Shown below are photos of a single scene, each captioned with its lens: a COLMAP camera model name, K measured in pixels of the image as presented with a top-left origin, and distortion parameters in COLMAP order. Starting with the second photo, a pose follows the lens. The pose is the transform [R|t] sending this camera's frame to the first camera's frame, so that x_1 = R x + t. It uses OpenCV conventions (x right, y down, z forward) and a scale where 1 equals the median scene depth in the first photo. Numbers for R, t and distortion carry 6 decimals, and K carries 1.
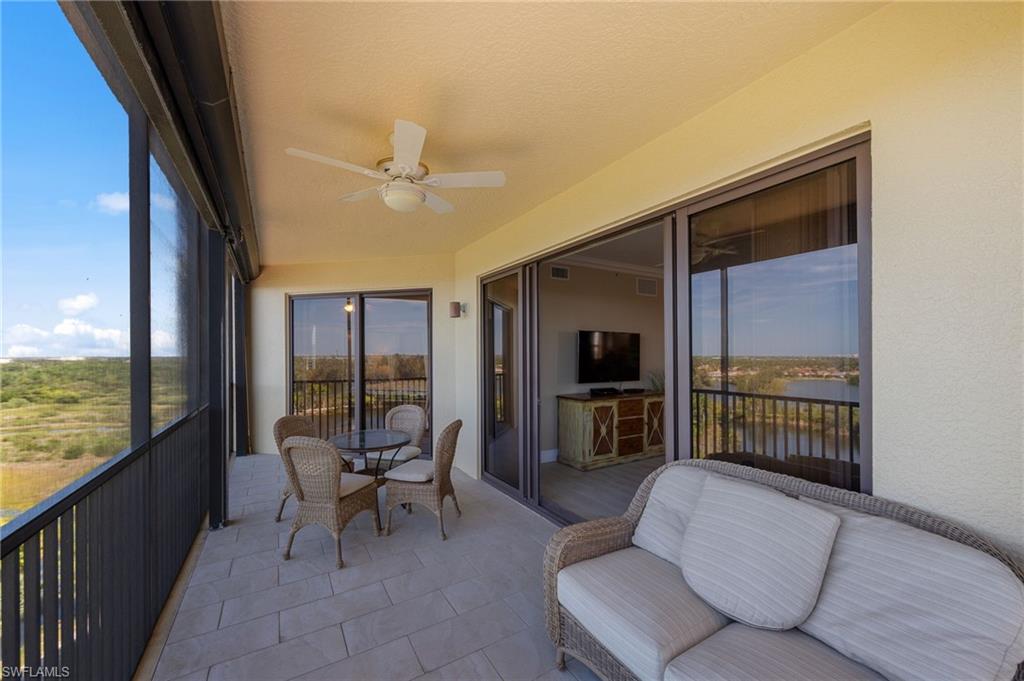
lens RADIAL K [[395.8, 0, 508.4], [0, 395.8, 345.6], [0, 0, 1]] dist [0.006224, -0.000824]
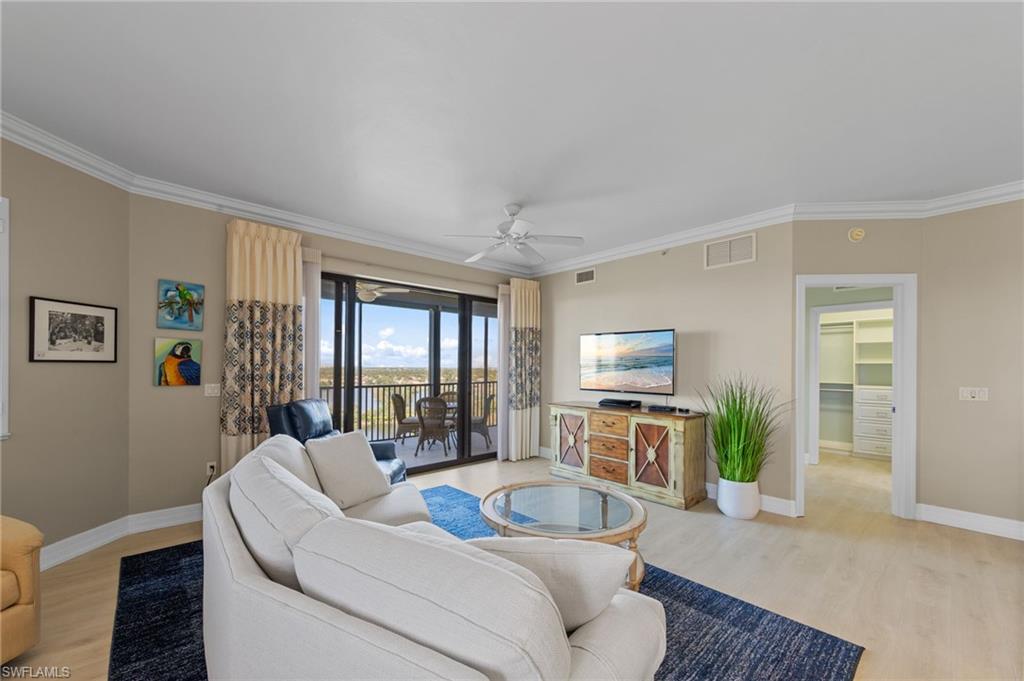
lens RADIAL K [[395.8, 0, 511.4], [0, 395.8, 367.3], [0, 0, 1]] dist [0.006224, -0.000824]
pose [[0.206903, 0.001228, -0.978361, 1.094777], [0.008037, 0.999963, 0.002954, 0.037153], [0.978328, -0.008475, 0.206886, 0.651055]]
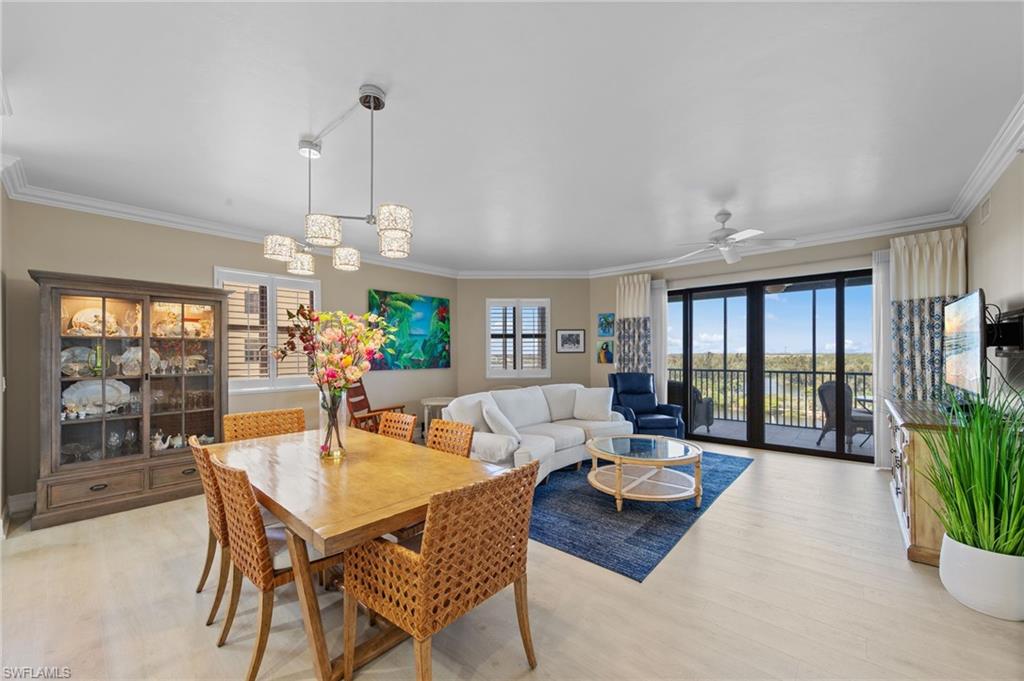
lens RADIAL K [[395.8, 0, 505.5], [0, 395.8, 349.6], [0, 0, 1]] dist [0.006224, -0.000824]
pose [[-0.951470, 0.000931, -0.307740, 1.089183], [0.008557, 0.999689, -0.023433, 0.046752], [0.307623, -0.024929, -0.951182, 1.426393]]
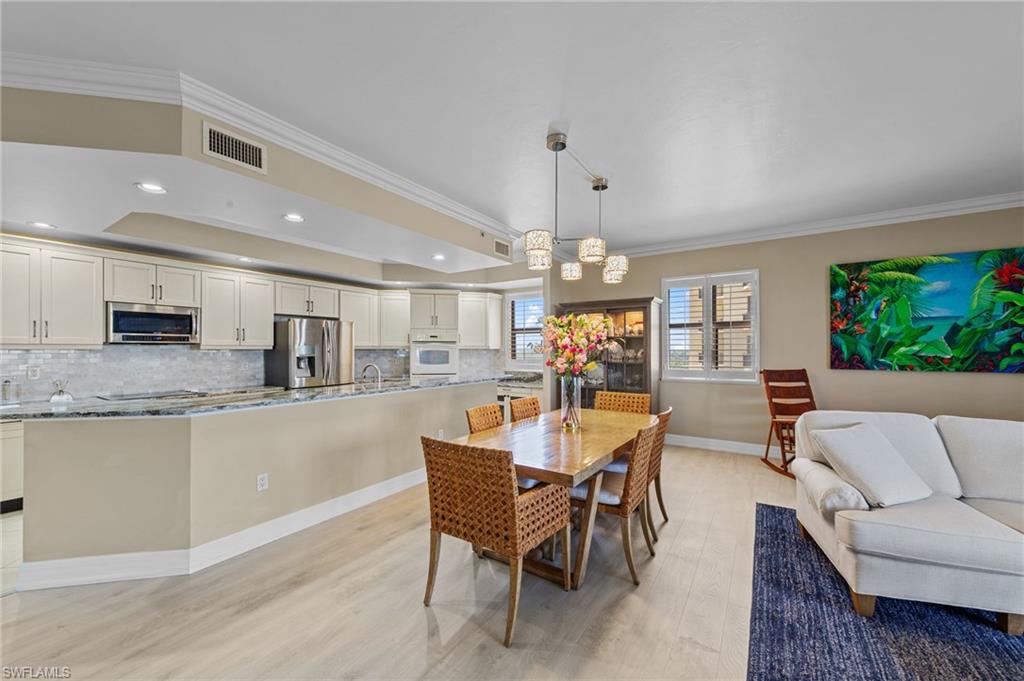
lens RADIAL K [[395.8, 0, 516.3], [0, 395.8, 346.4], [0, 0, 1]] dist [0.006224, -0.000824]
pose [[-0.449290, 0.004851, 0.893373, 0.645559], [-0.010363, 0.999890, -0.010642, 0.043492], [-0.893326, -0.014040, -0.449190, 1.266447]]
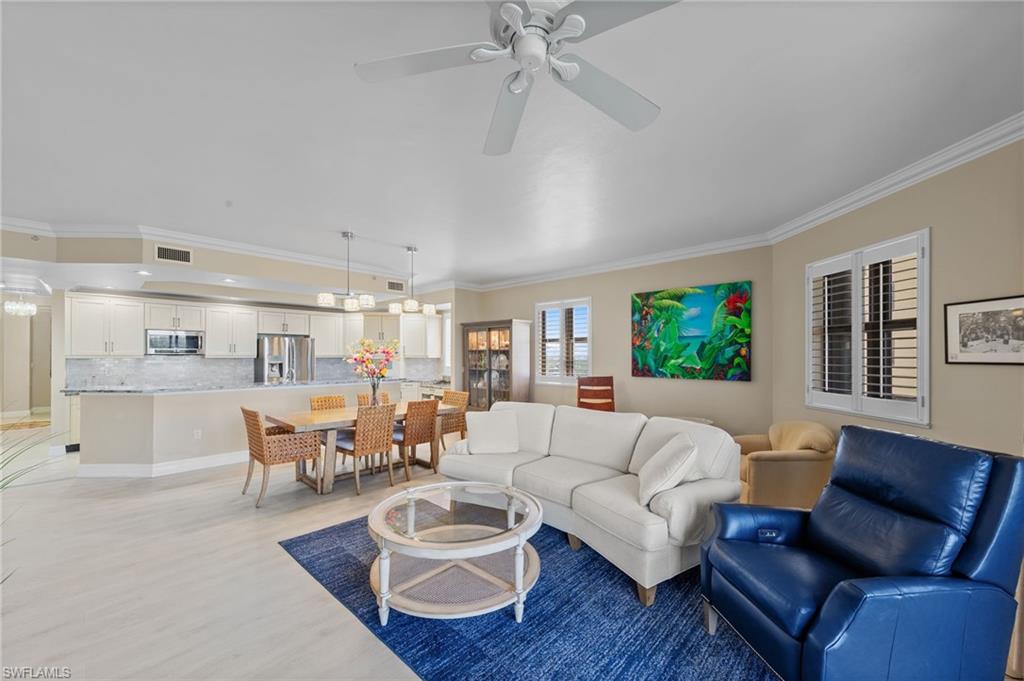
lens RADIAL K [[395.8, 0, 517.6], [0, 395.8, 347.7], [0, 0, 1]] dist [0.006224, -0.000824]
pose [[-0.287572, 0.016641, 0.957614, 0.157518], [-0.015735, 0.999632, -0.022096, 0.026692], [-0.957630, -0.021422, -0.287204, 0.881497]]
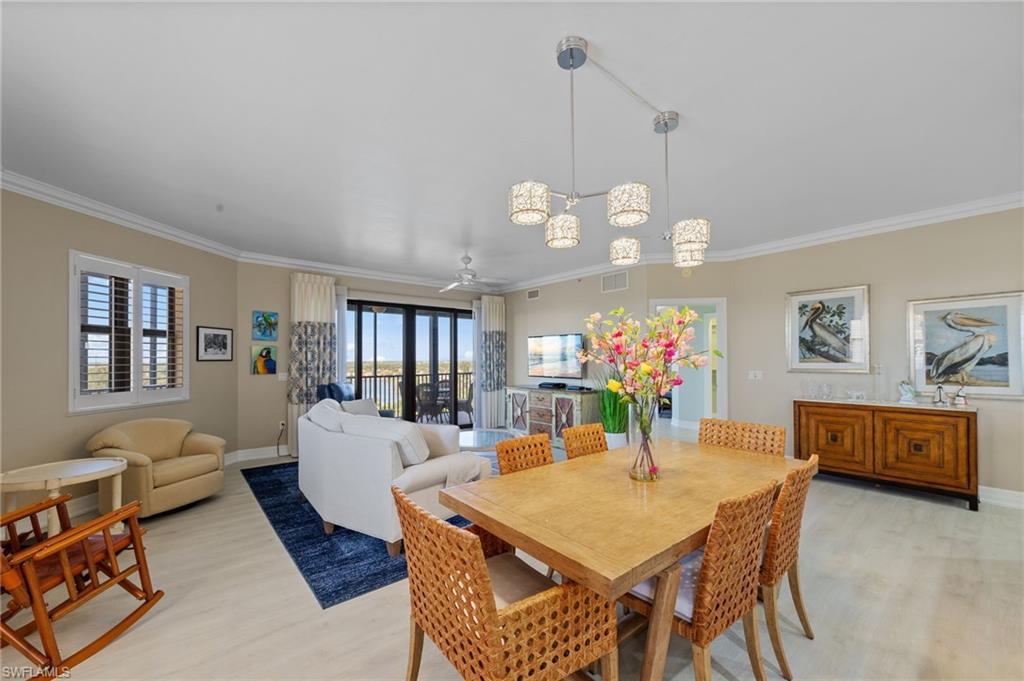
lens RADIAL K [[395.8, 0, 511.2], [0, 395.8, 355.1], [0, 0, 1]] dist [0.006224, -0.000824]
pose [[0.160864, -0.011537, -0.986909, 1.509838], [0.018656, 0.999789, -0.008646, 0.034808], [0.986800, -0.017021, 0.161045, 0.740809]]
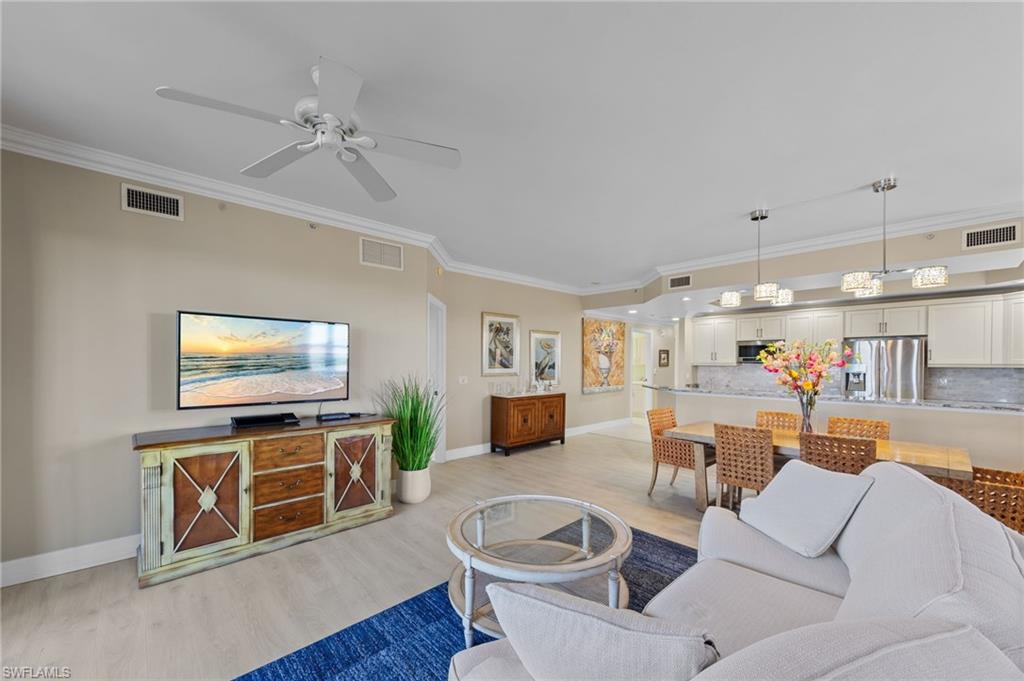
lens RADIAL K [[395.8, 0, 500.4], [0, 395.8, 367.4], [0, 0, 1]] dist [0.006224, -0.000824]
pose [[0.978675, -0.000773, 0.205413, 0.497862], [-0.004836, 0.999629, 0.026800, 0.021829], [-0.205357, -0.027222, 0.978308, 0.397369]]
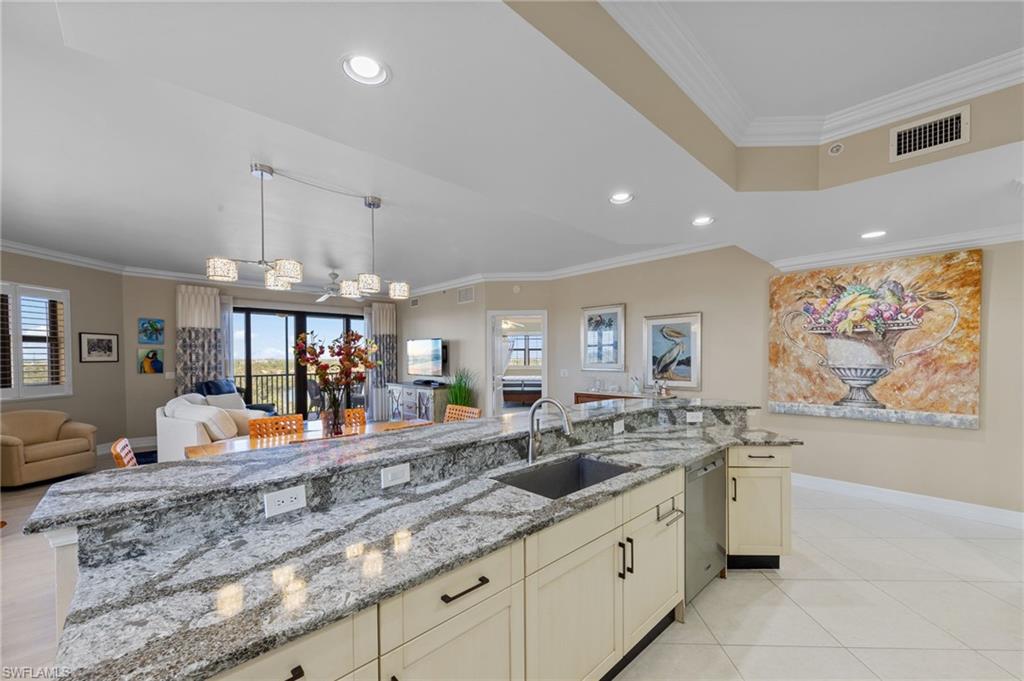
lens RADIAL K [[395.8, 0, 511.8], [0, 395.8, 364.4], [0, 0, 1]] dist [0.006224, -0.000824]
pose [[0.224831, 0.017049, -0.974249, 1.800551], [0.018549, 0.999591, 0.021773, 0.031081], [0.974221, -0.022966, 0.224423, 1.066850]]
